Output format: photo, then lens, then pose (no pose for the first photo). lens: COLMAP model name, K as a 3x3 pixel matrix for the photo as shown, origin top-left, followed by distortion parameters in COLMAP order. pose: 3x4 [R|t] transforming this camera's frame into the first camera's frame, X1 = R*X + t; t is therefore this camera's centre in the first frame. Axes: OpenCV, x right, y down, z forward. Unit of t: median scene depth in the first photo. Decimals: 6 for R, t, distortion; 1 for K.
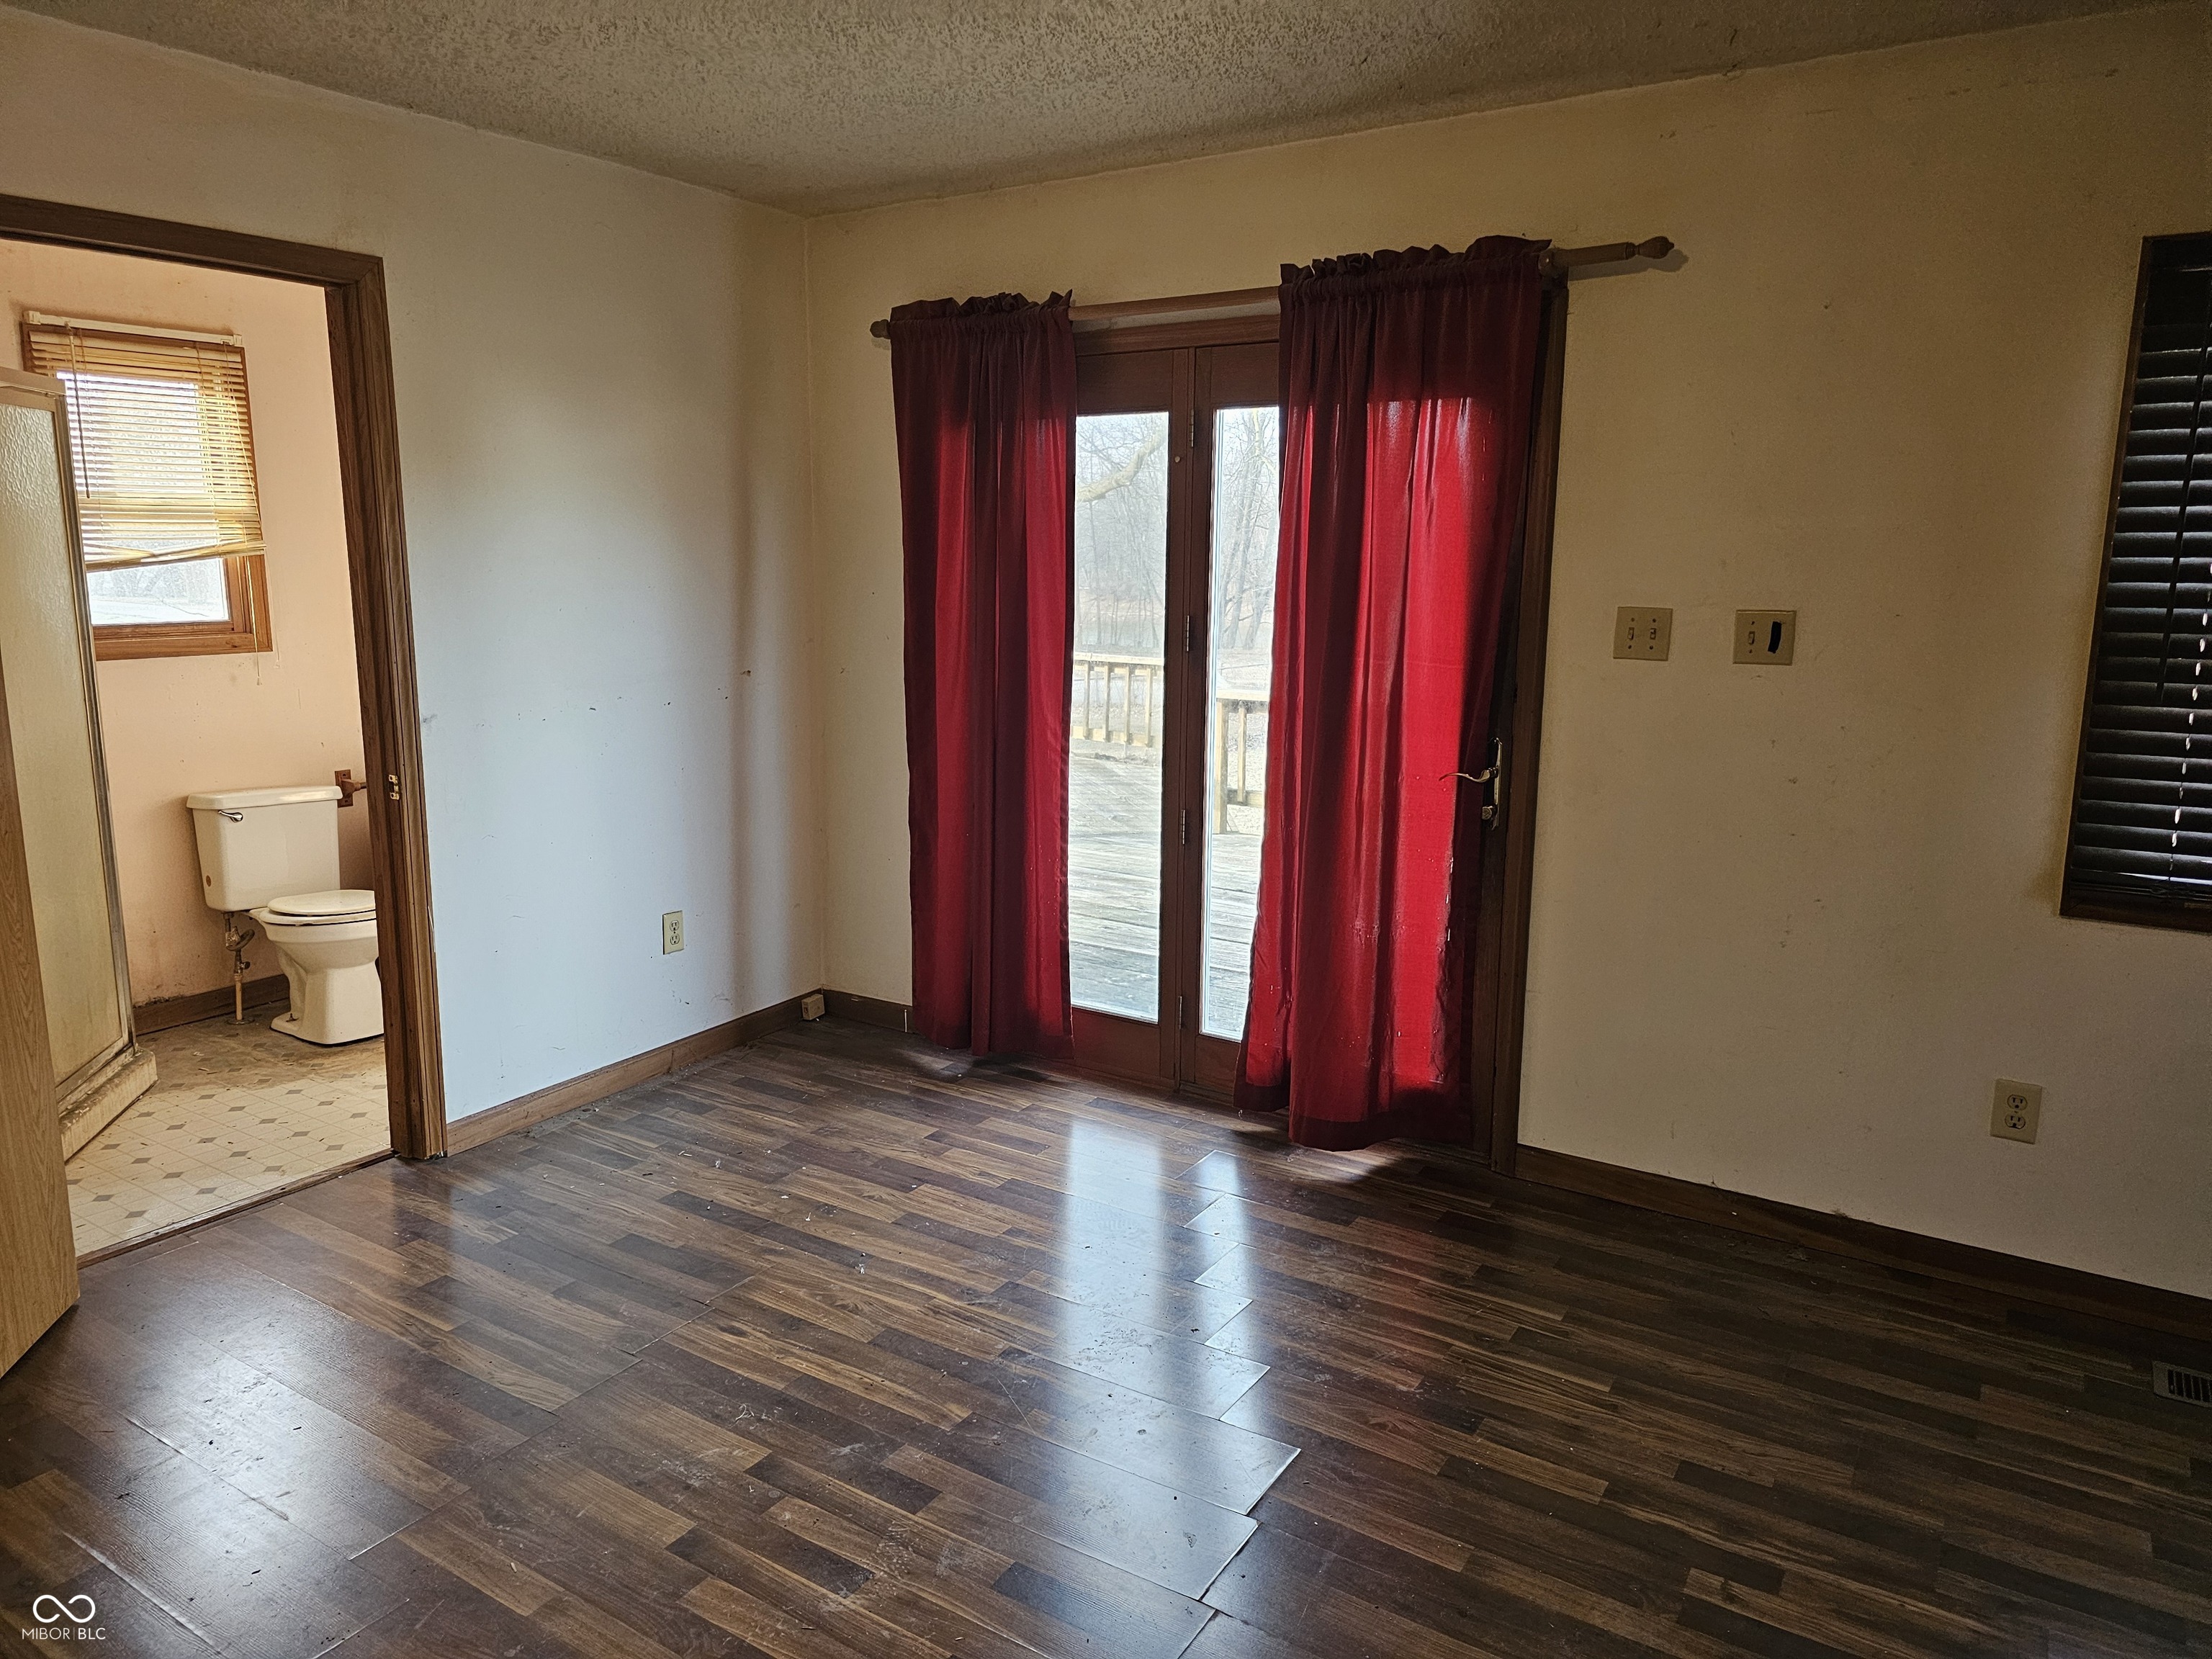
lens RADIAL K [[1489.1, 0, 1091.9], [0, 1489.1, 807.5], [0, 0, 1]] dist [0.060667, -0.044420]
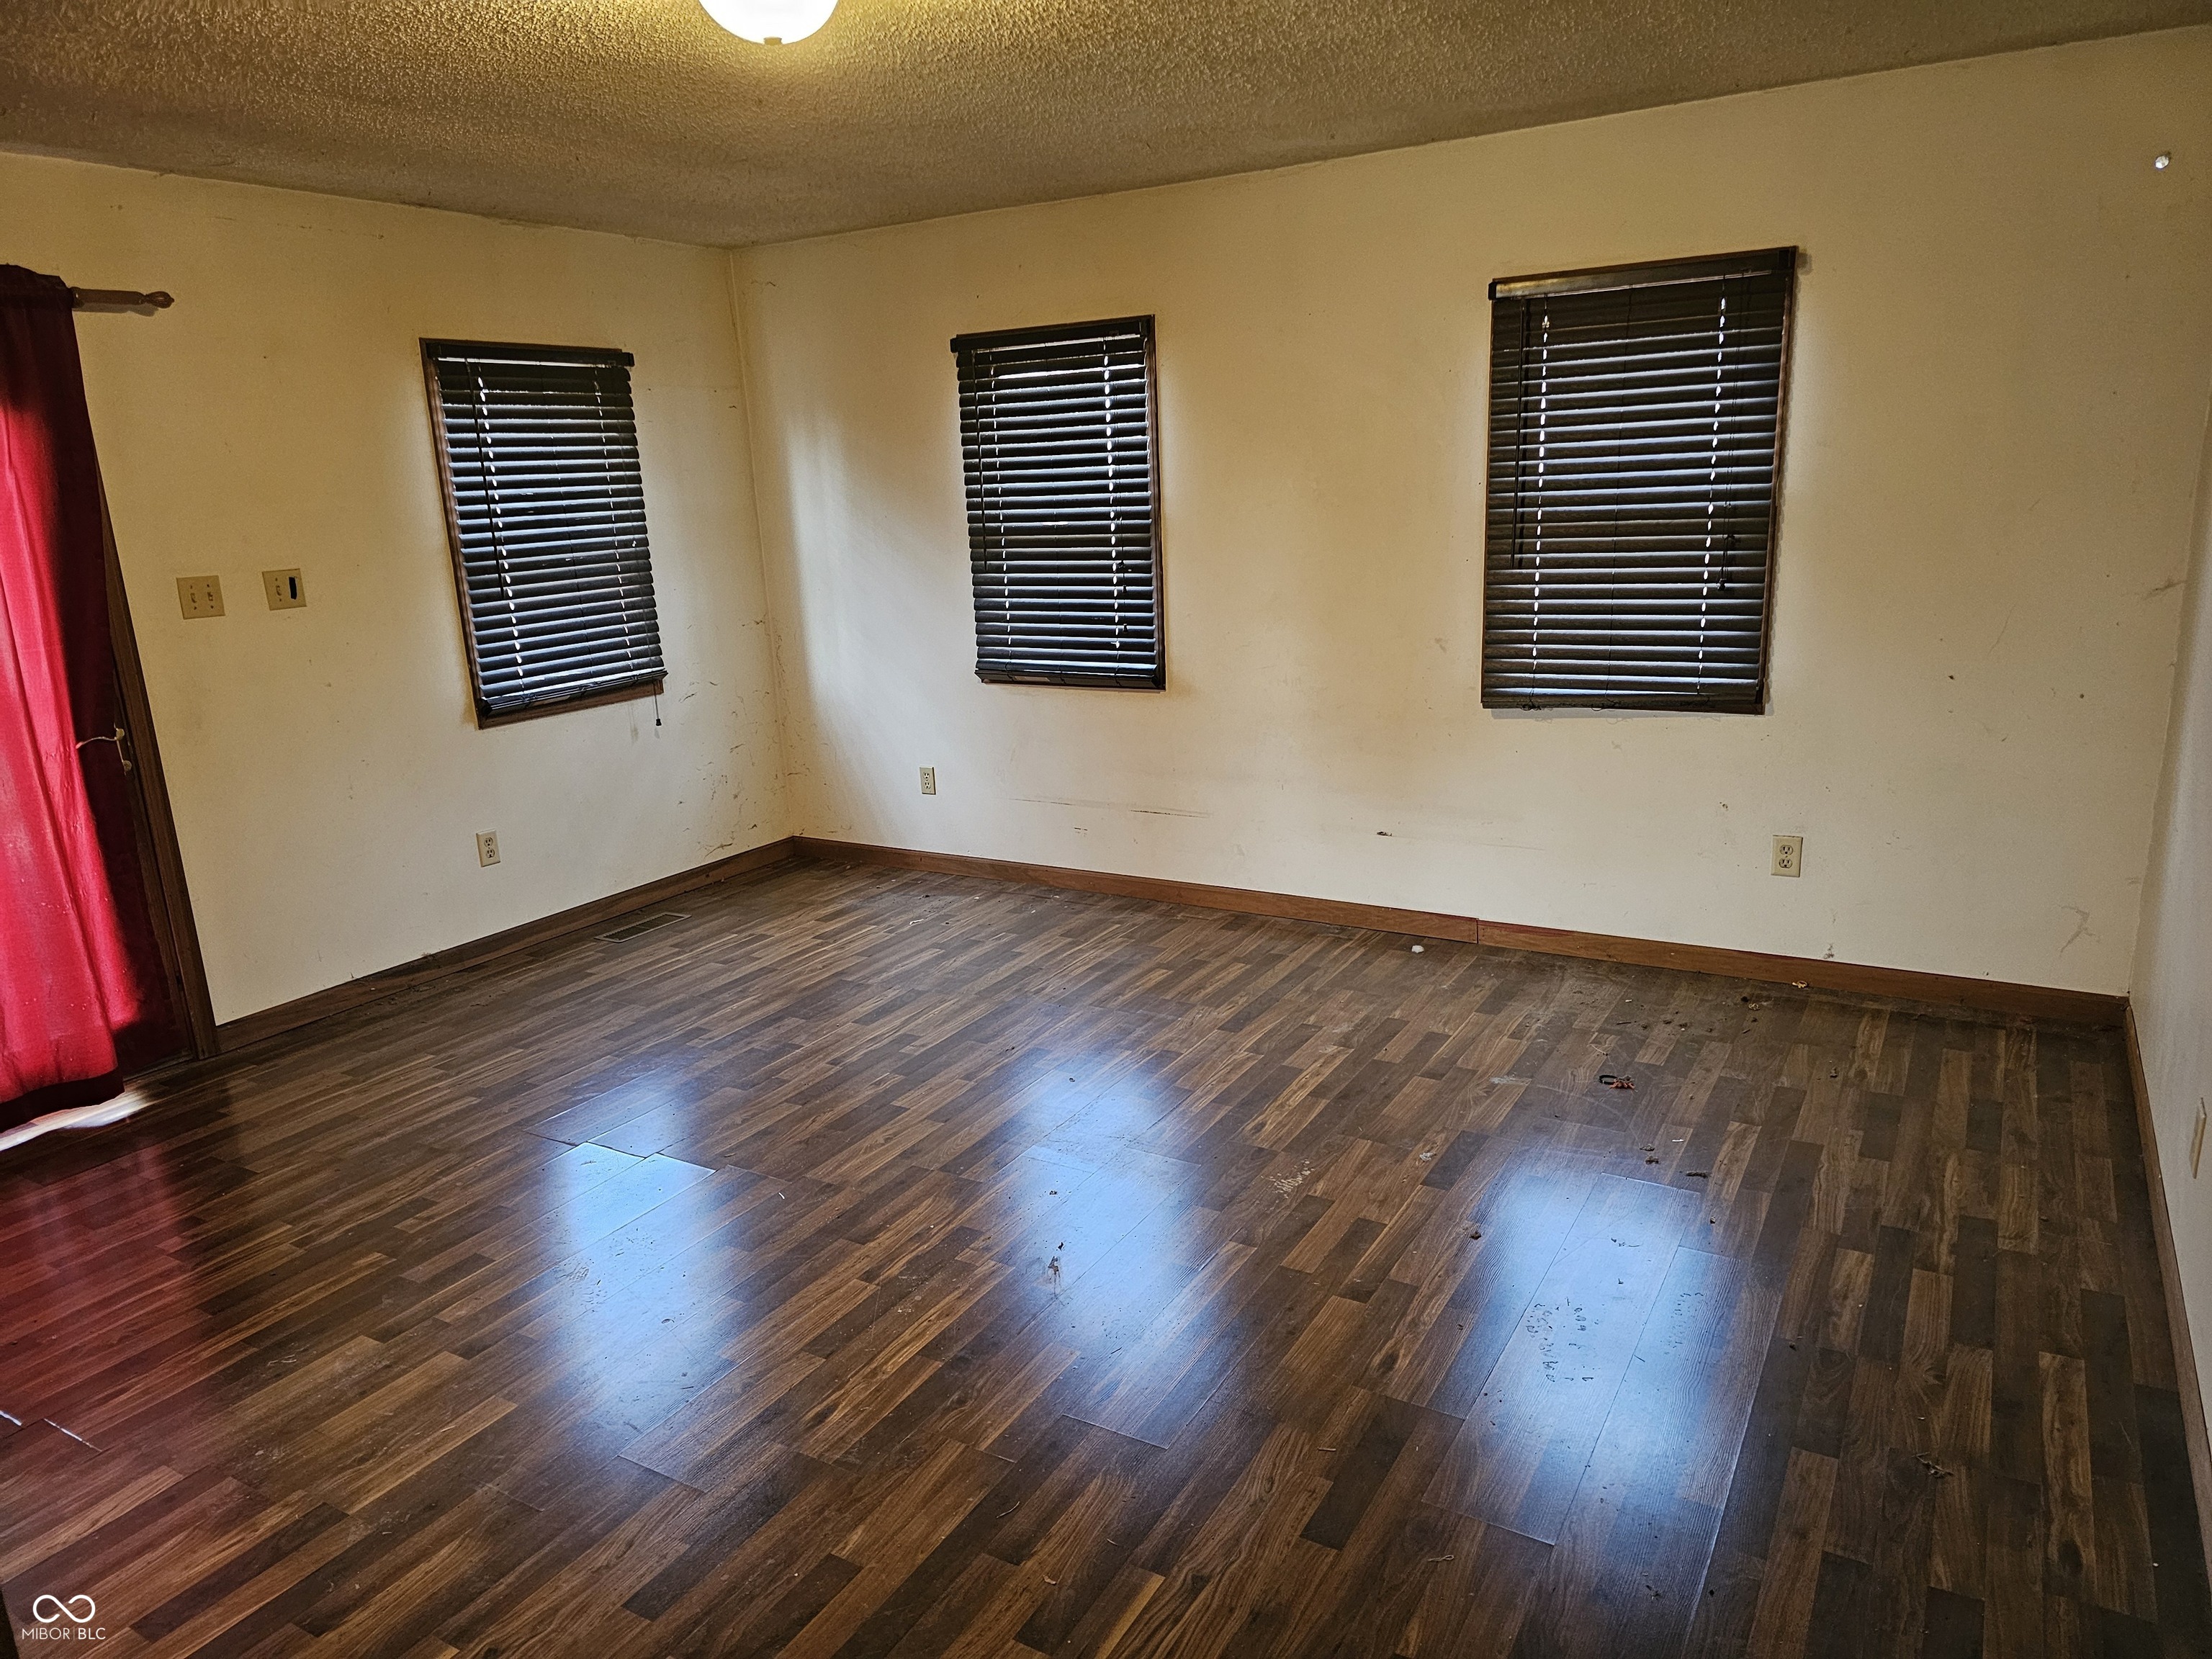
lens RADIAL K [[1489.1, 0, 1106.3], [0, 1489.1, 837.8], [0, 0, 1]] dist [0.060667, -0.044420]
pose [[-0.044261, -0.243249, 0.968953, -0.966058], [0.218588, 0.944044, 0.246981, -0.070462], [-0.974813, 0.222733, 0.011387, 0.266615]]
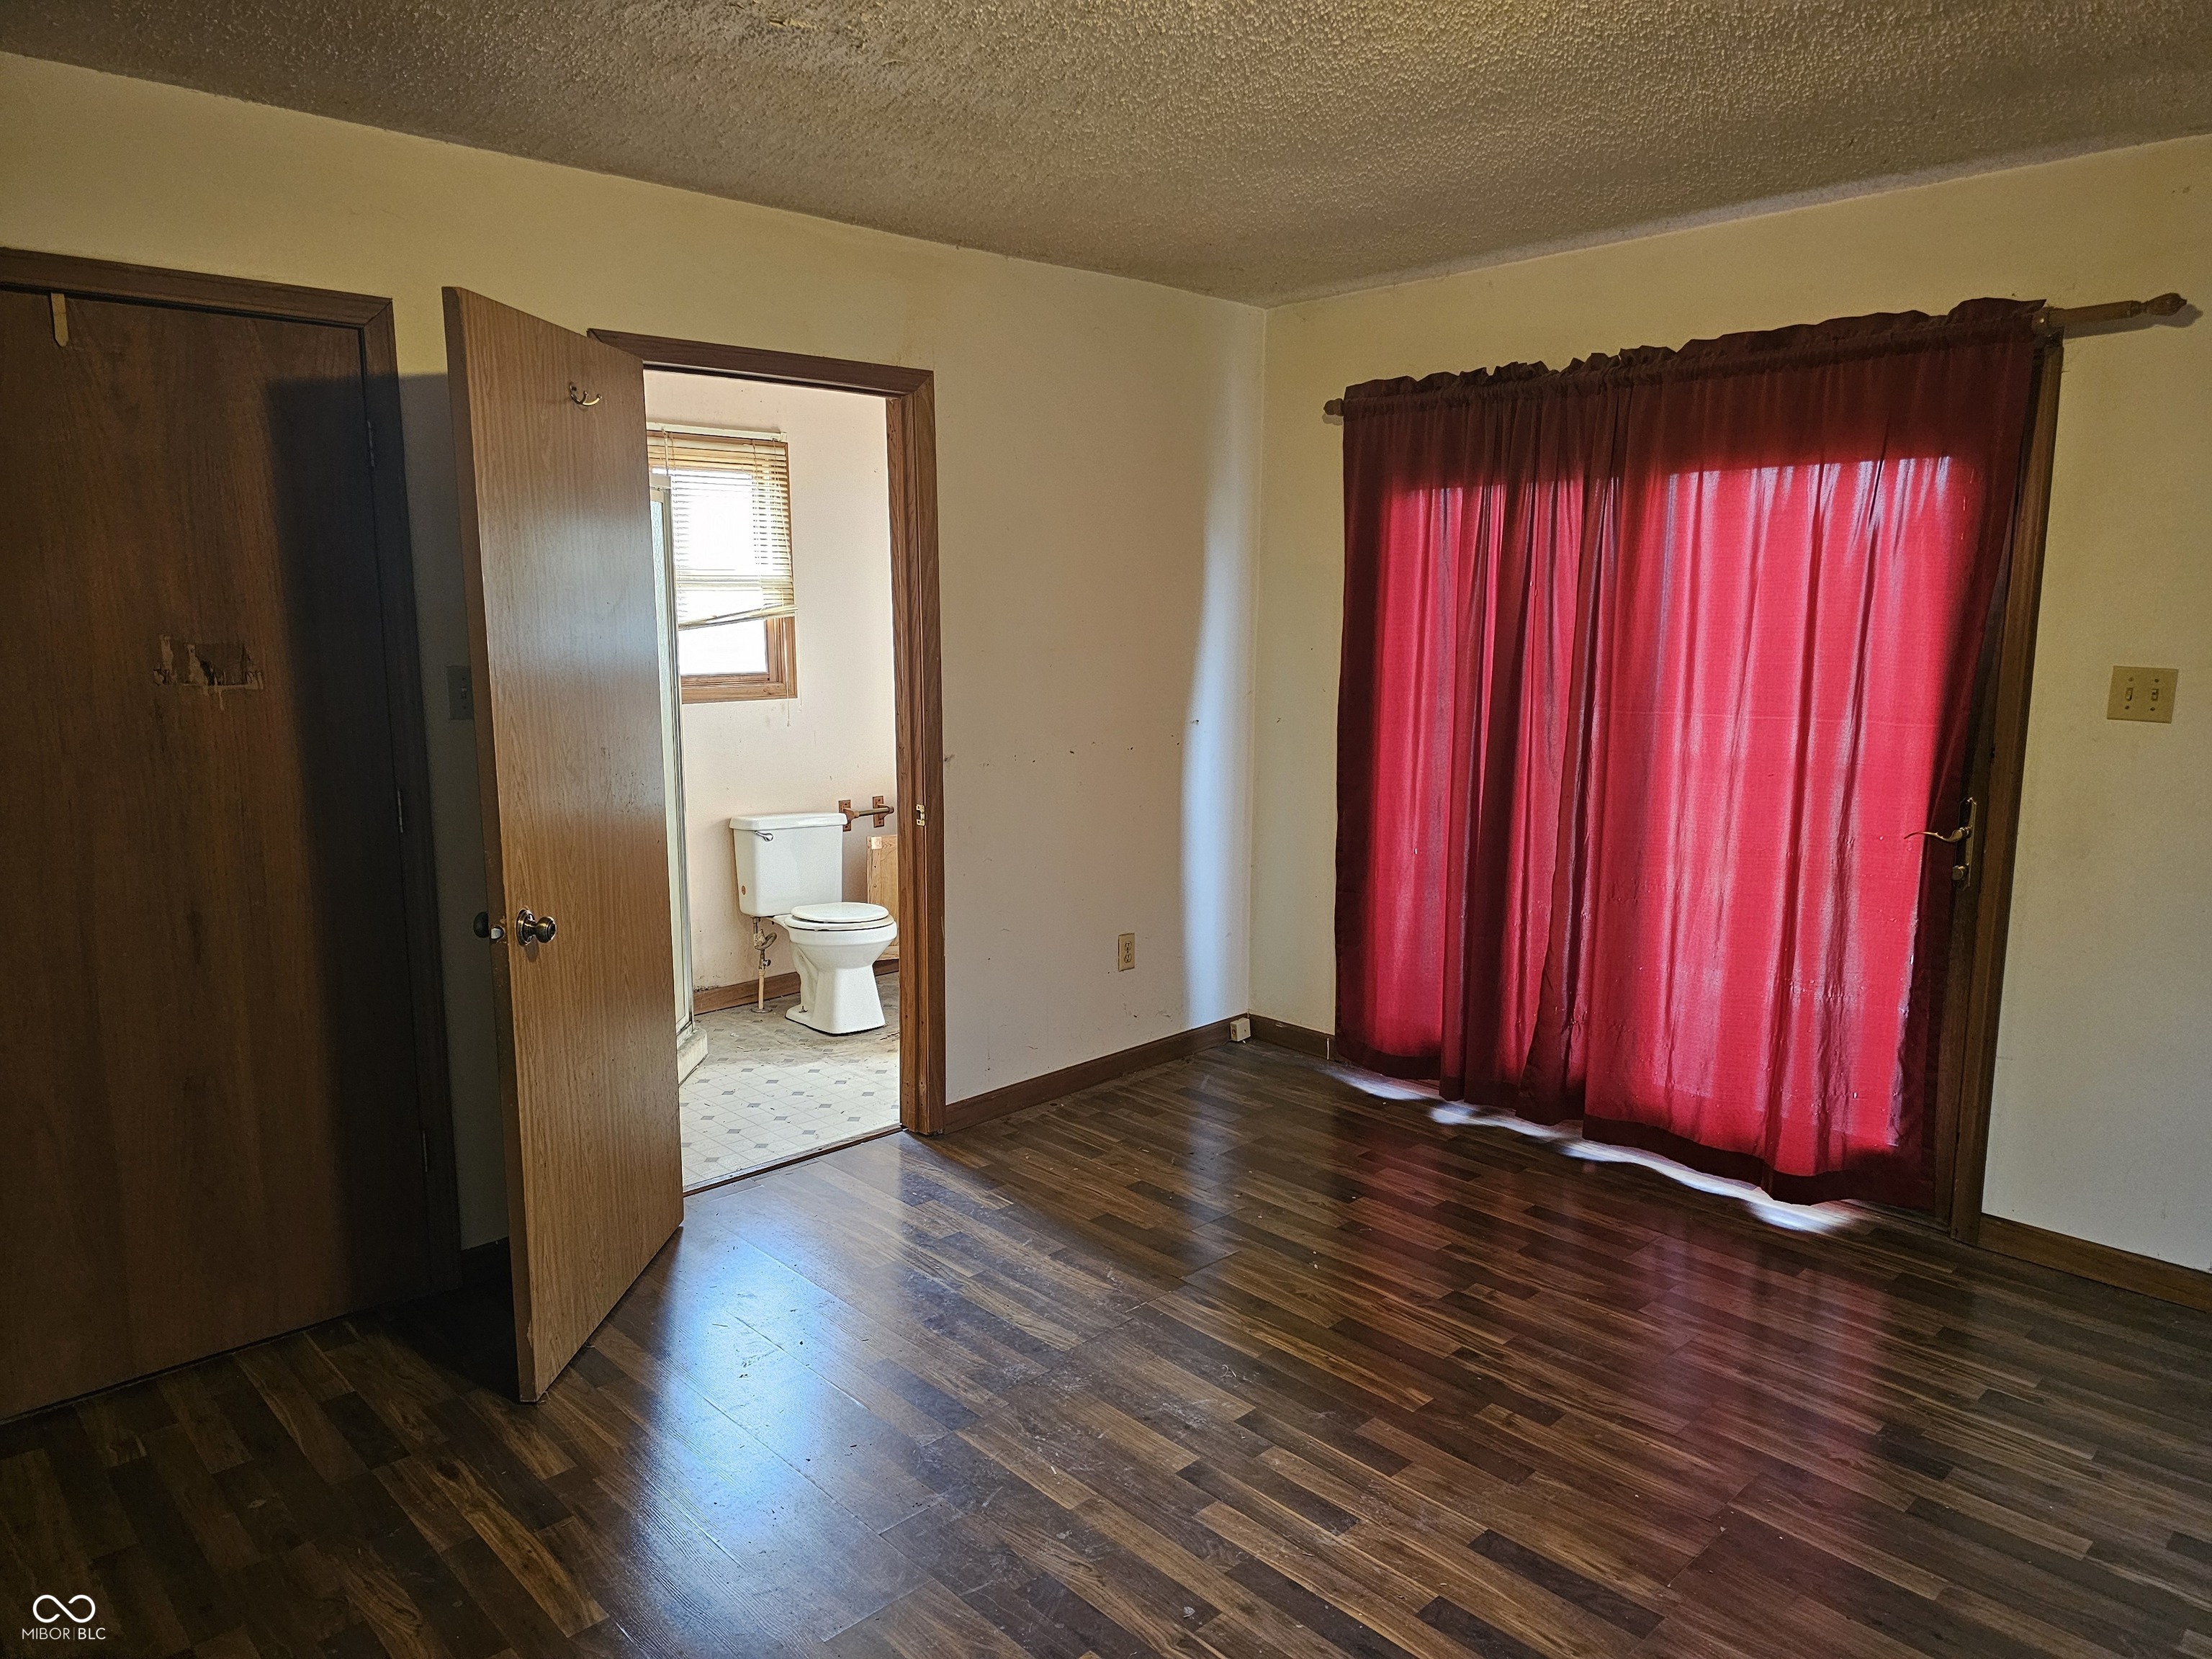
lens RADIAL K [[1489.1, 0, 1093.4], [0, 1489.1, 819.2], [0, 0, 1]] dist [0.060667, -0.044420]
pose [[0.972362, 0.029758, -0.231575, -0.062760], [-0.034735, 0.999244, -0.017444, 0.005329], [0.230881, 0.025005, 0.972661, -0.109958]]
